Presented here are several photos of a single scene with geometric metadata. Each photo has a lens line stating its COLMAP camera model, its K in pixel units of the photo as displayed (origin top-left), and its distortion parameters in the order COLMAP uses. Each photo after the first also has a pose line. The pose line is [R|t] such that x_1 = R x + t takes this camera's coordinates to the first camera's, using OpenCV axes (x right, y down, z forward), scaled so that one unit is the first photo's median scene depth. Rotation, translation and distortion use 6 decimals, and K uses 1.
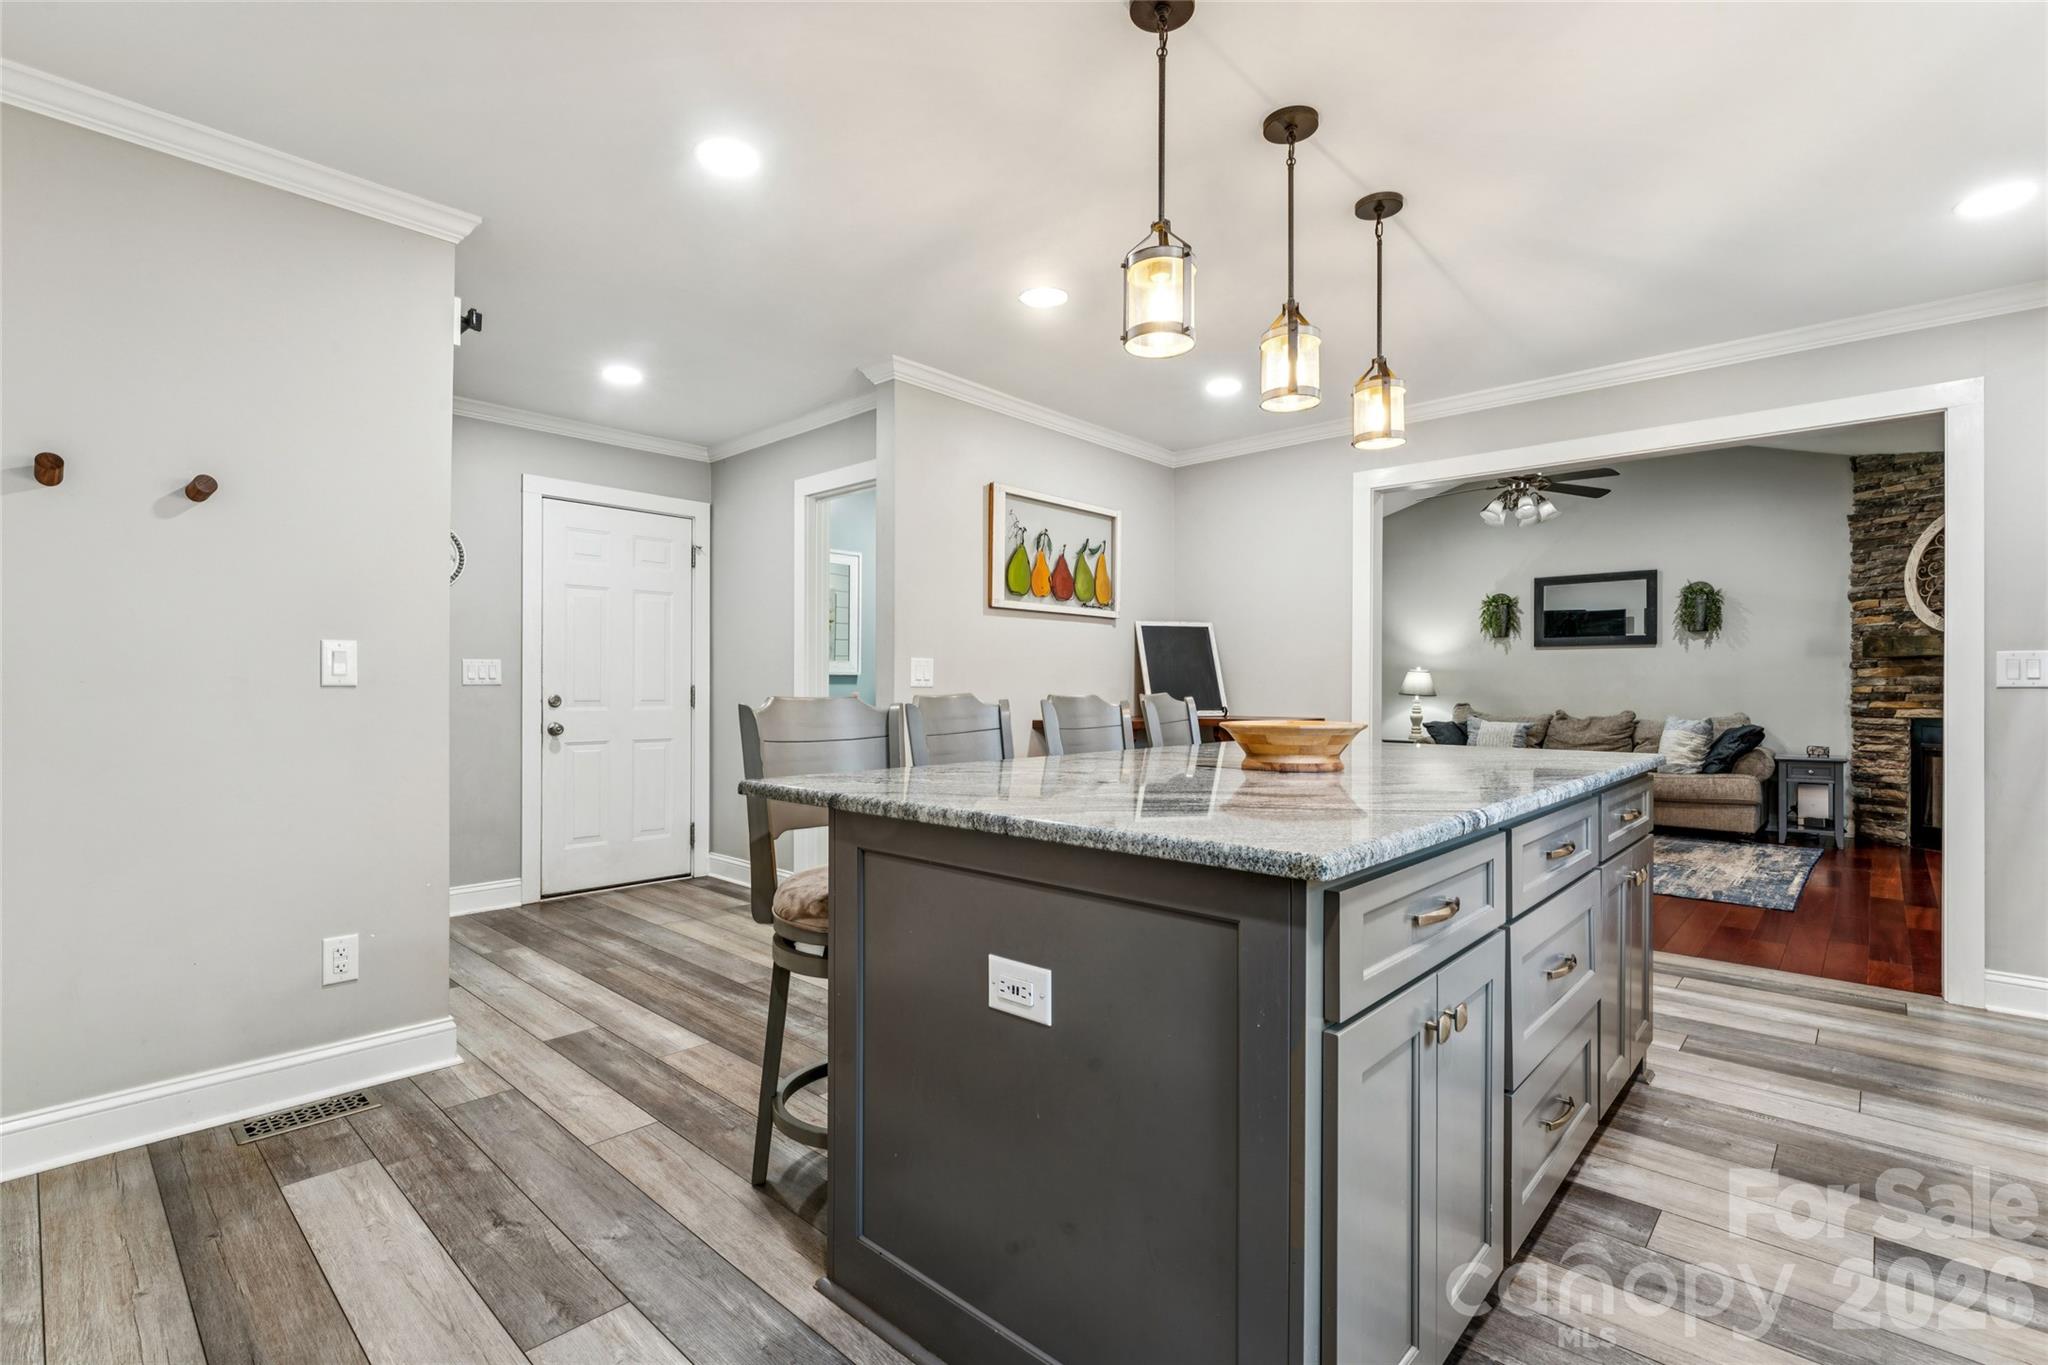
lens RADIAL K [[938.7, 0, 1014.9], [0, 938.7, 687.9], [0, 0, 1]] dist [-0.000275, 0.000319]
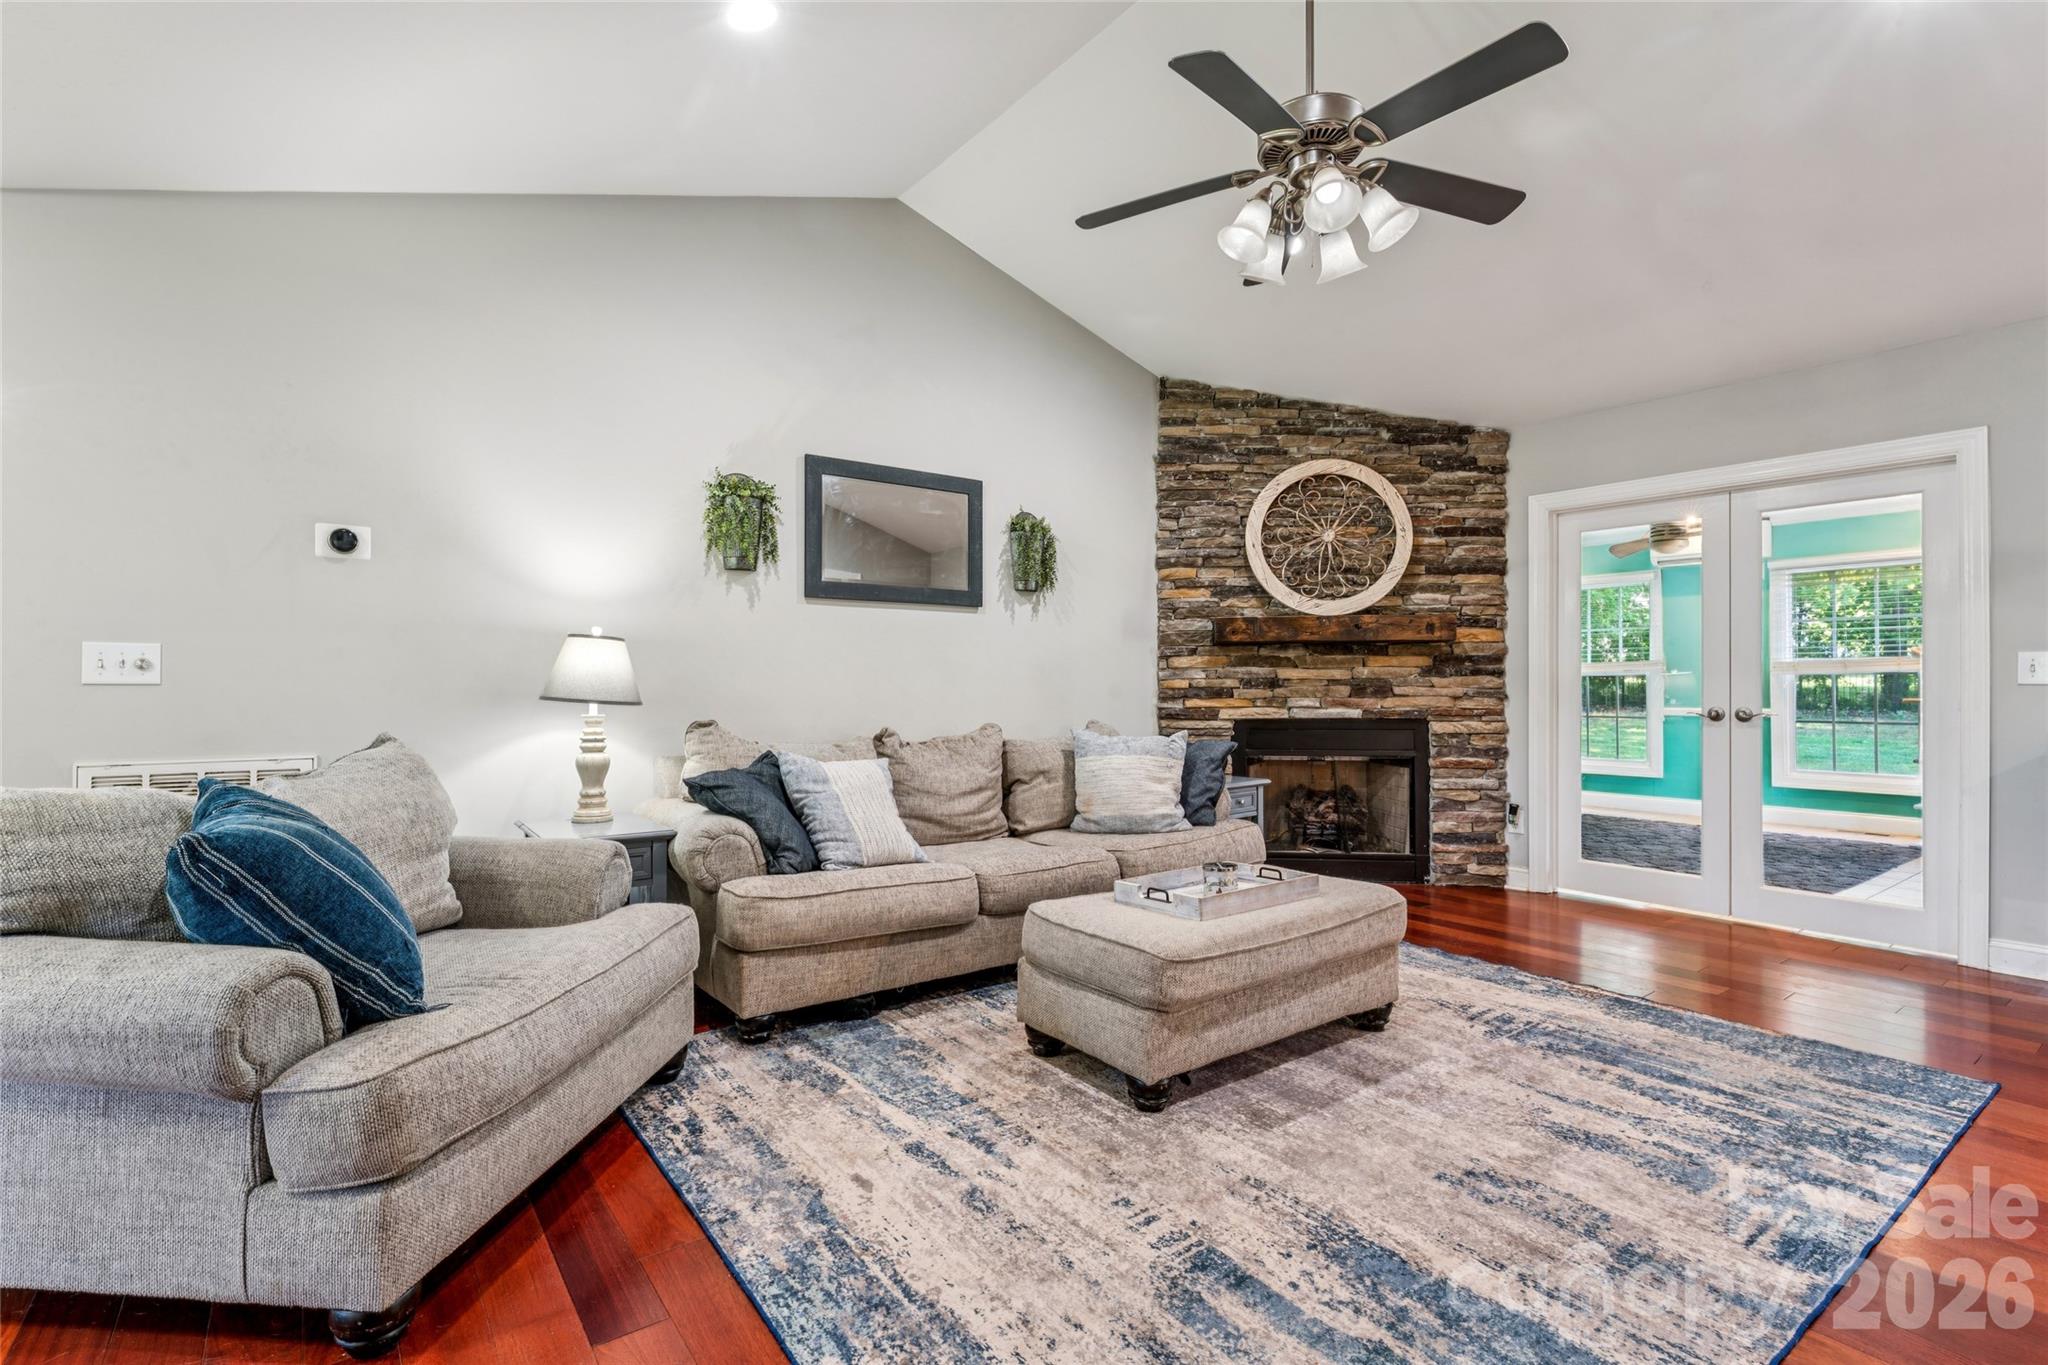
lens RADIAL K [[953.9, 0, 1012.5], [0, 953.9, 679.5], [0, 0, 1]] dist [-0.000654, 0.000231]
pose [[0.187093, 0.002988, 0.982338, 0.117925], [0.001524, 0.999993, -0.003332, 0.000541], [-0.982341, 0.002121, 0.187088, 1.017800]]
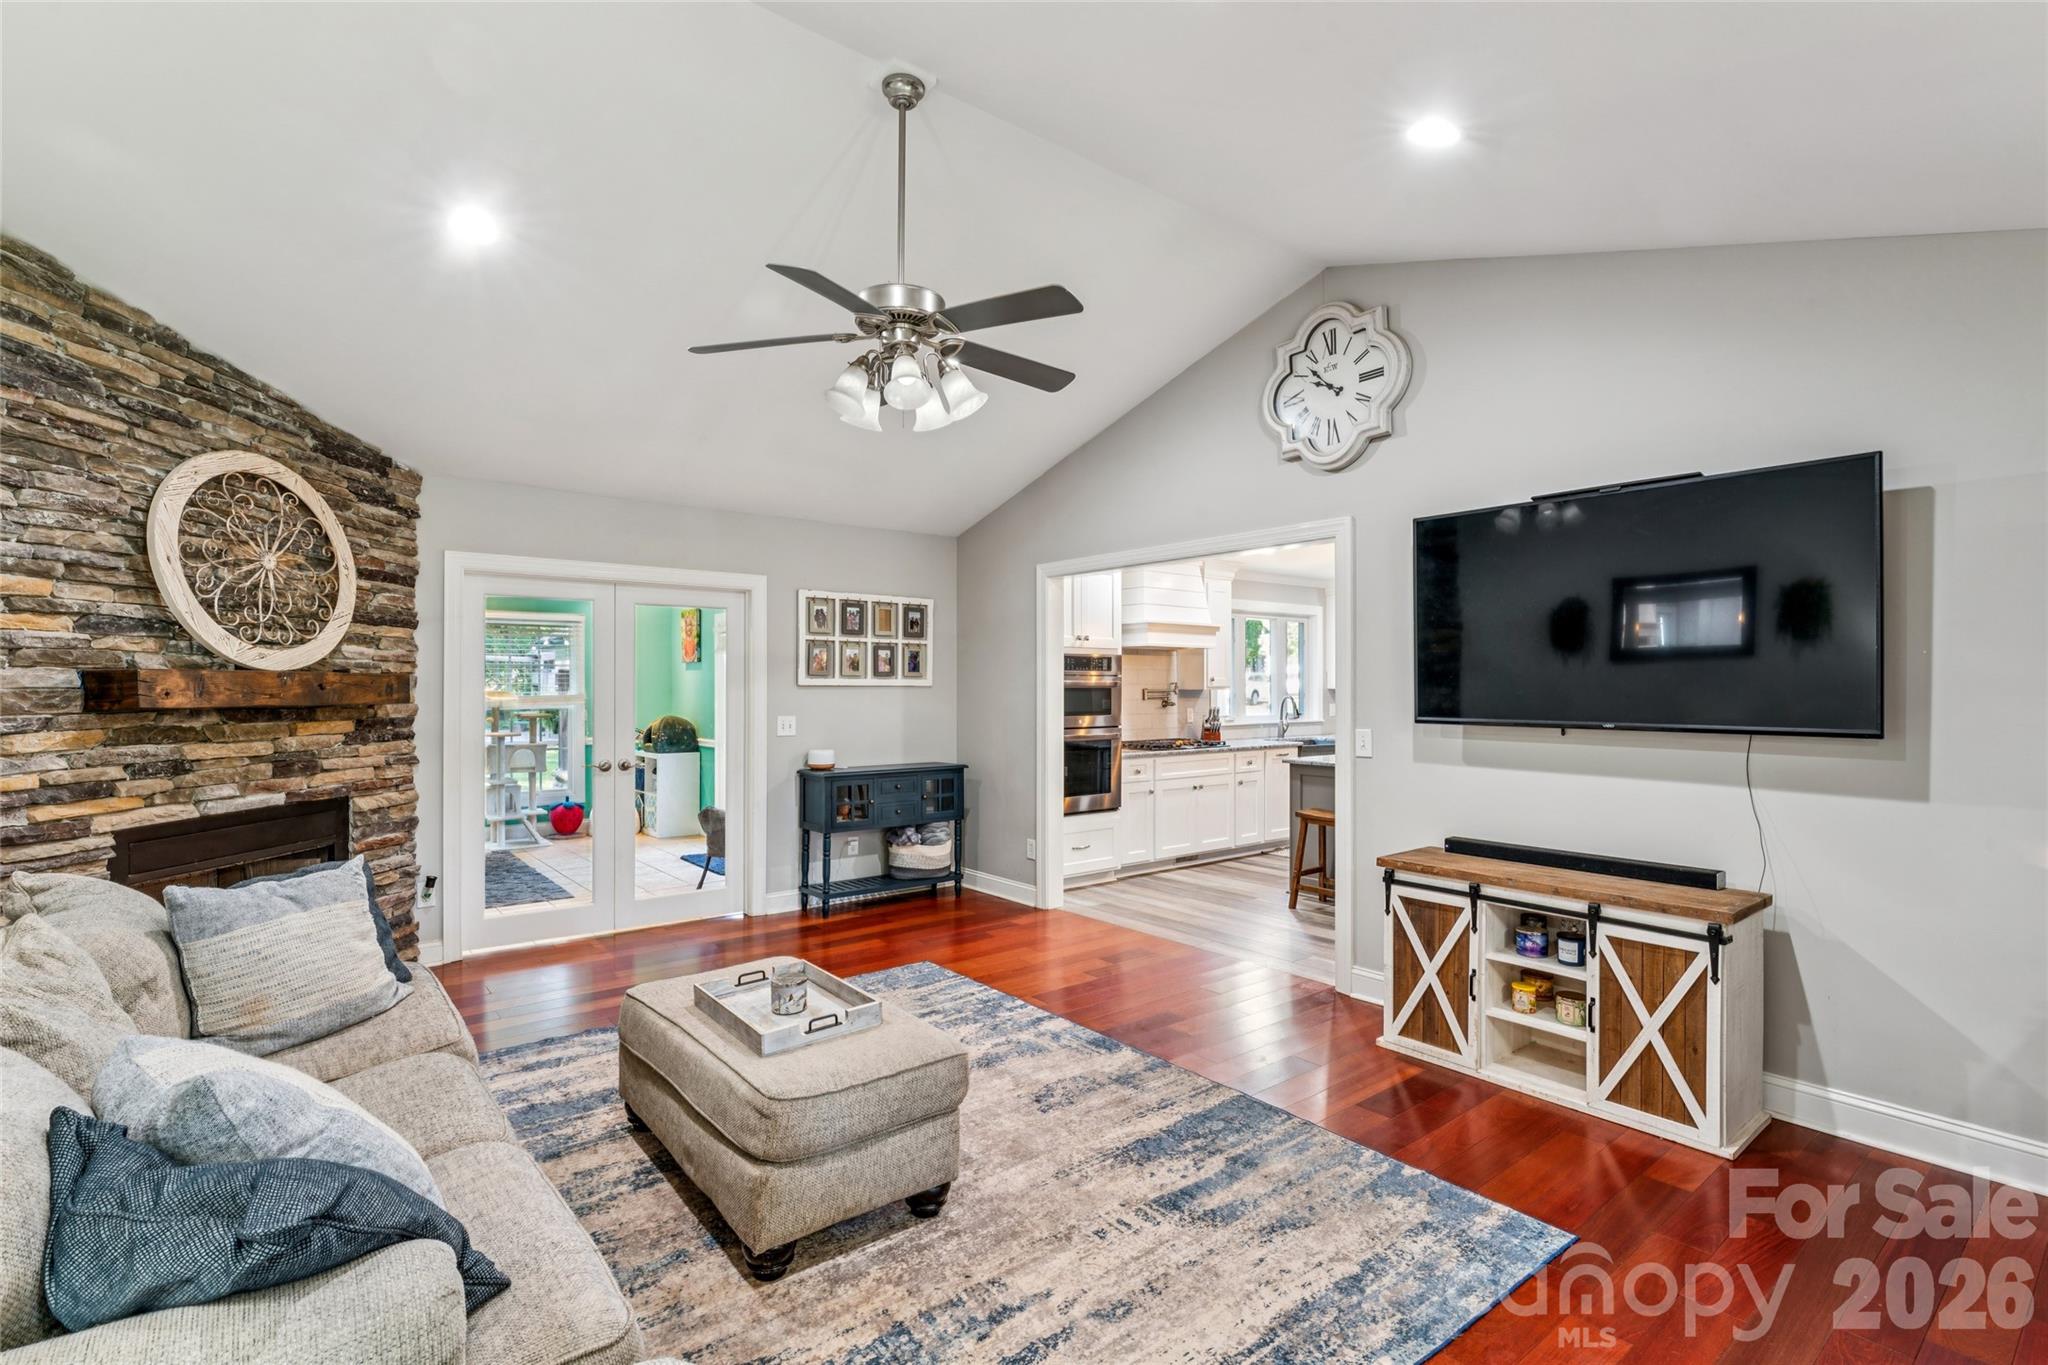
lens RADIAL K [[955.7, 0, 1024.0], [0, 955.7, 682.5], [0, 0, 1]] dist [-0.002424, -0.000214]
pose [[-0.989433, -0.002509, 0.144970, 0.397305], [-0.003016, 0.999990, -0.003276, -0.045485], [-0.144960, -0.003679, -0.989431, 1.407701]]
